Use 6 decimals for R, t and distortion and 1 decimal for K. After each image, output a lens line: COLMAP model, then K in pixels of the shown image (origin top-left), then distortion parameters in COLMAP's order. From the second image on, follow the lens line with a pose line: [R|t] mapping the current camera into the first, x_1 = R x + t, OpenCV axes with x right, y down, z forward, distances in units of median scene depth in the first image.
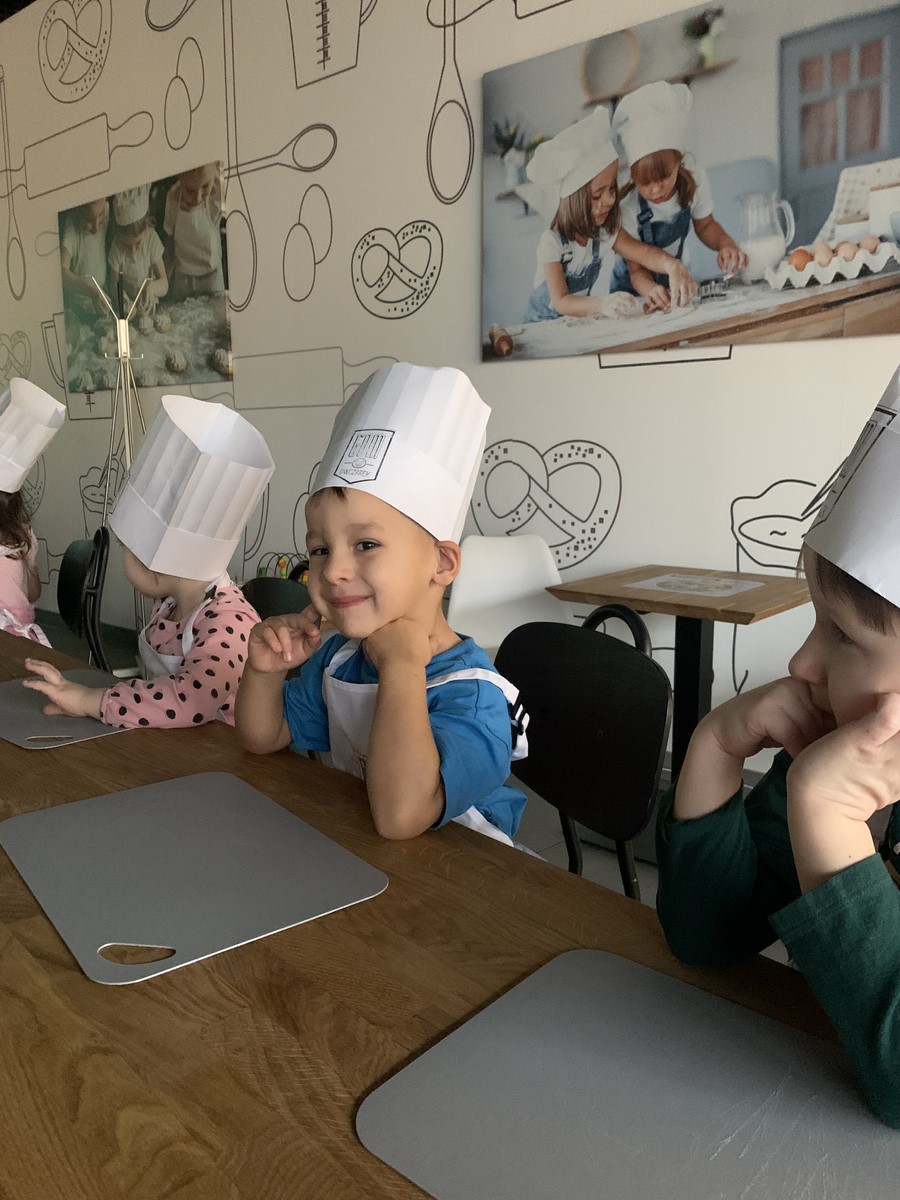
lens RADIAL K [[936.2, 0, 454.0], [0, 936.2, 583.6], [0, 0, 1]] dist [0.000980, 0.004973]
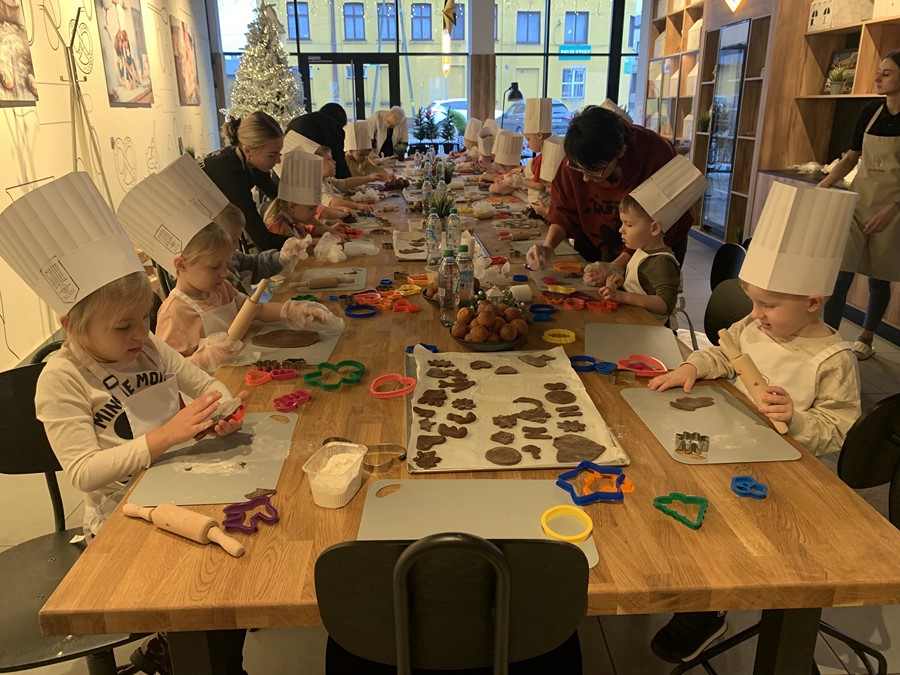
lens RADIAL K [[702.1, 0, 451.5], [0, 702.1, 324.8], [0, 0, 1]] dist [0.000980, 0.004973]
pose [[-0.768393, -0.182862, 0.613298, -1.570190], [0.105811, 0.908821, 0.403546, -0.321090], [-0.631171, 0.374975, -0.678982, 1.694202]]
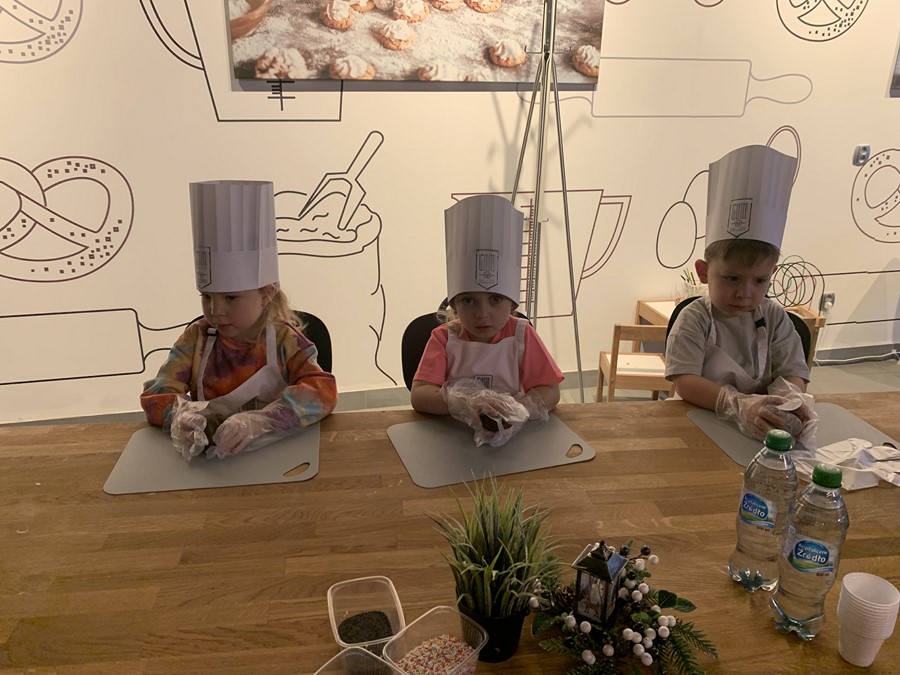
lens RADIAL K [[693.9, 0, 450.0], [0, 693.9, 337.5], [0, 0, 1]] dist [0.006501, -0.002242]
pose [[0.582643, -0.244663, 0.775027, -1.085443], [0.114139, 0.968794, 0.220025, -0.173119], [-0.804674, -0.039735, 0.592386, 0.854832]]
